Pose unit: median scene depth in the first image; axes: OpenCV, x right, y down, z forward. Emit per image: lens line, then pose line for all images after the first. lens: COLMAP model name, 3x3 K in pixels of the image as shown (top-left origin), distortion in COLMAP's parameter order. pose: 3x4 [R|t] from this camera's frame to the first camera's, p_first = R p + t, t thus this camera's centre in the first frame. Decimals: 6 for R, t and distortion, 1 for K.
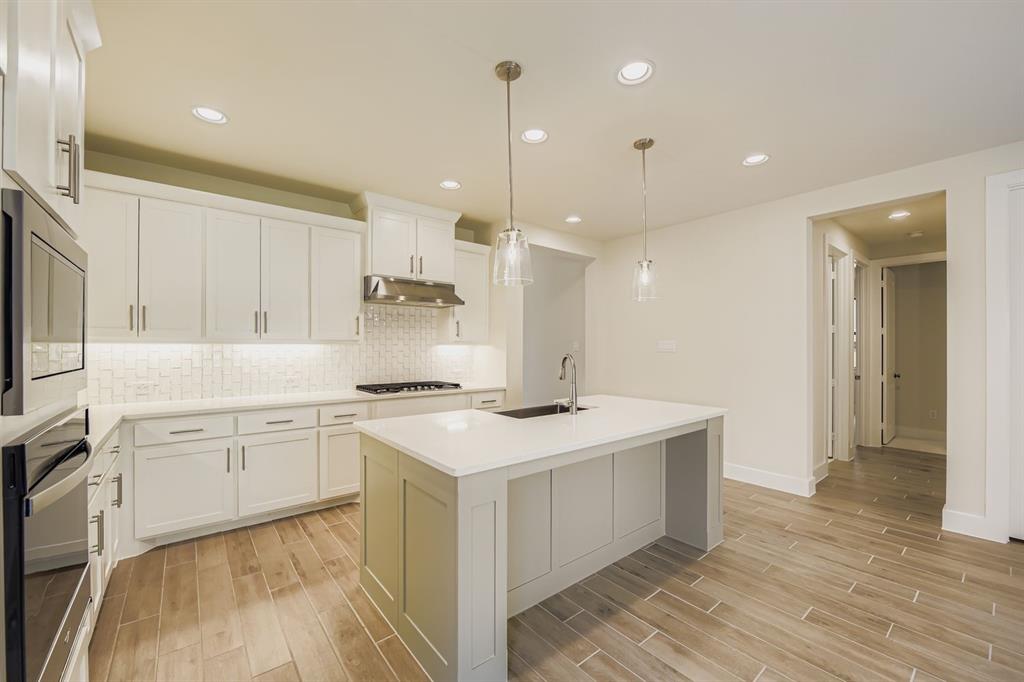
lens RADIAL K [[410.8, 0, 512.6], [0, 410.8, 345.7], [0, 0, 1]] dist [-0.012339, 0.000040]
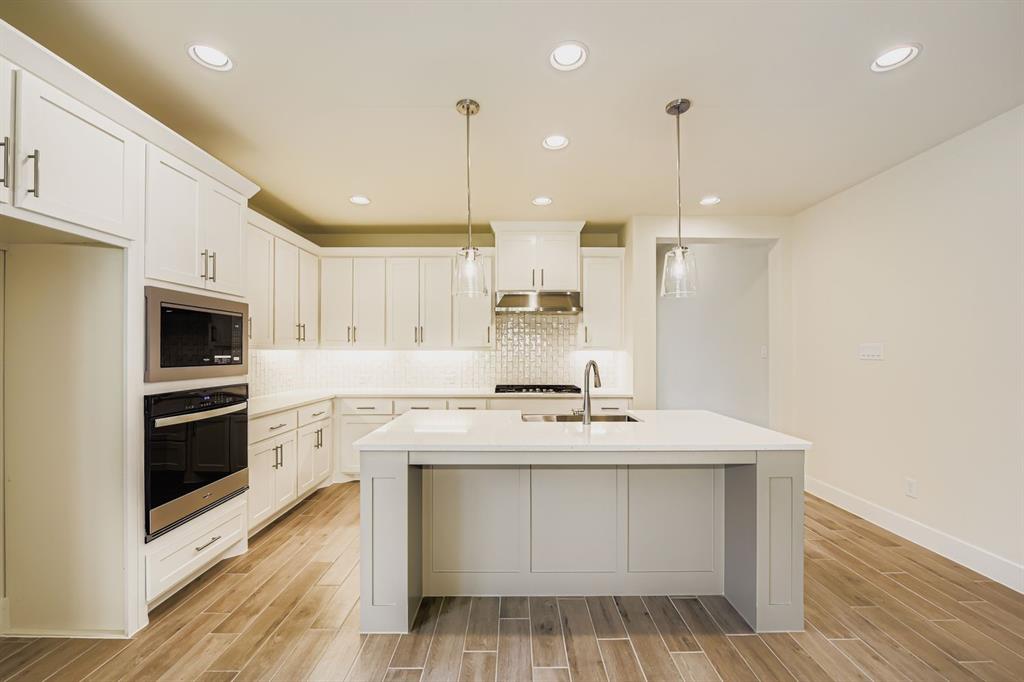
lens RADIAL K [[411.3, 0, 513.2], [0, 411.3, 348.0], [0, 0, 1]] dist [-0.008195, 0.000087]
pose [[0.777455, -0.006643, -0.628904, 0.530876], [0.002662, 0.999970, -0.007272, -0.001523], [0.628933, 0.003980, 0.777449, 0.137251]]
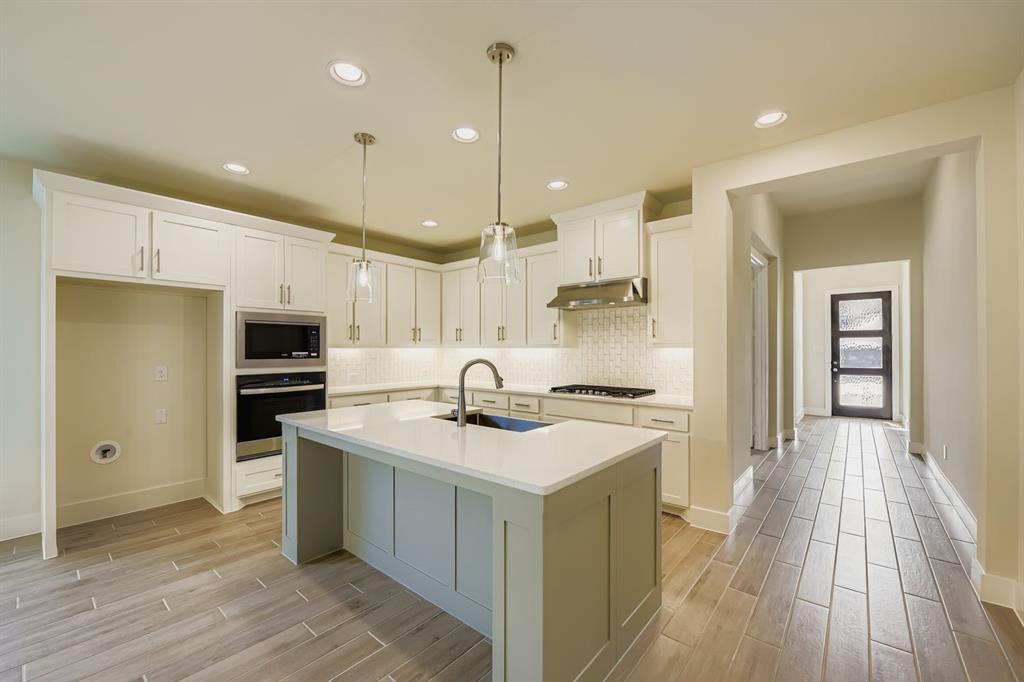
lens RADIAL K [[411.3, 0, 513.2], [0, 411.3, 348.0], [0, 0, 1]] dist [-0.008195, 0.000087]
pose [[0.189278, -0.004686, -0.981912, 0.908647], [0.004173, 0.999983, -0.003968, 0.000811], [0.981915, -0.003347, 0.189294, 0.816034]]
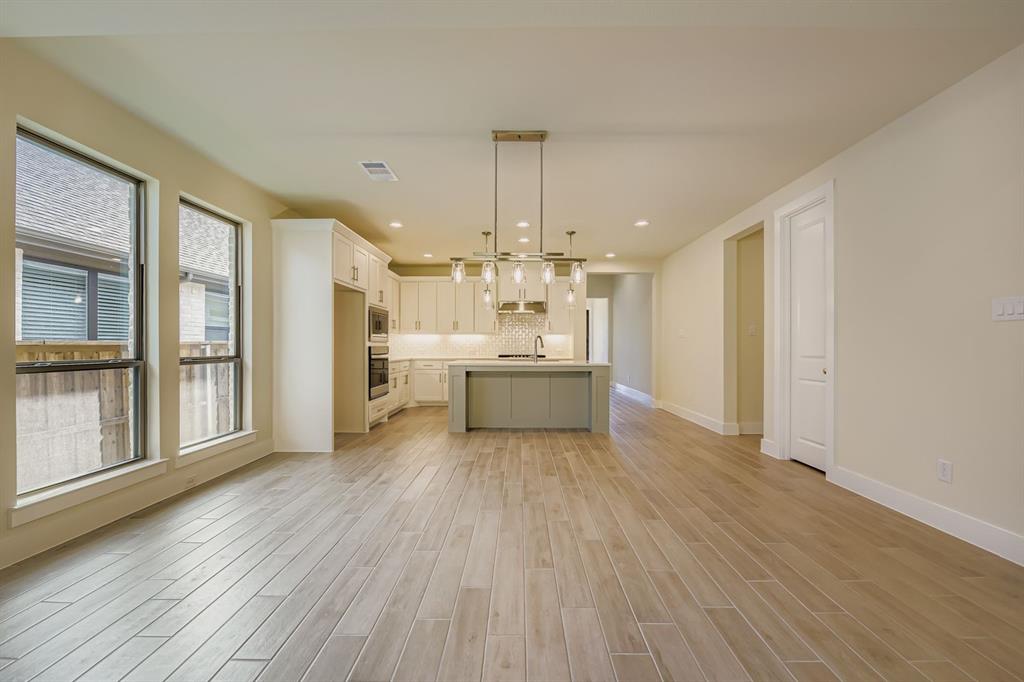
lens RADIAL K [[411.3, 0, 513.2], [0, 411.3, 348.0], [0, 0, 1]] dist [-0.008195, 0.000087]
pose [[0.768198, 0.003120, -0.640204, 1.303110], [0.000890, 0.999982, 0.005941, 0.065660], [0.640211, -0.005134, 0.768182, -0.710611]]
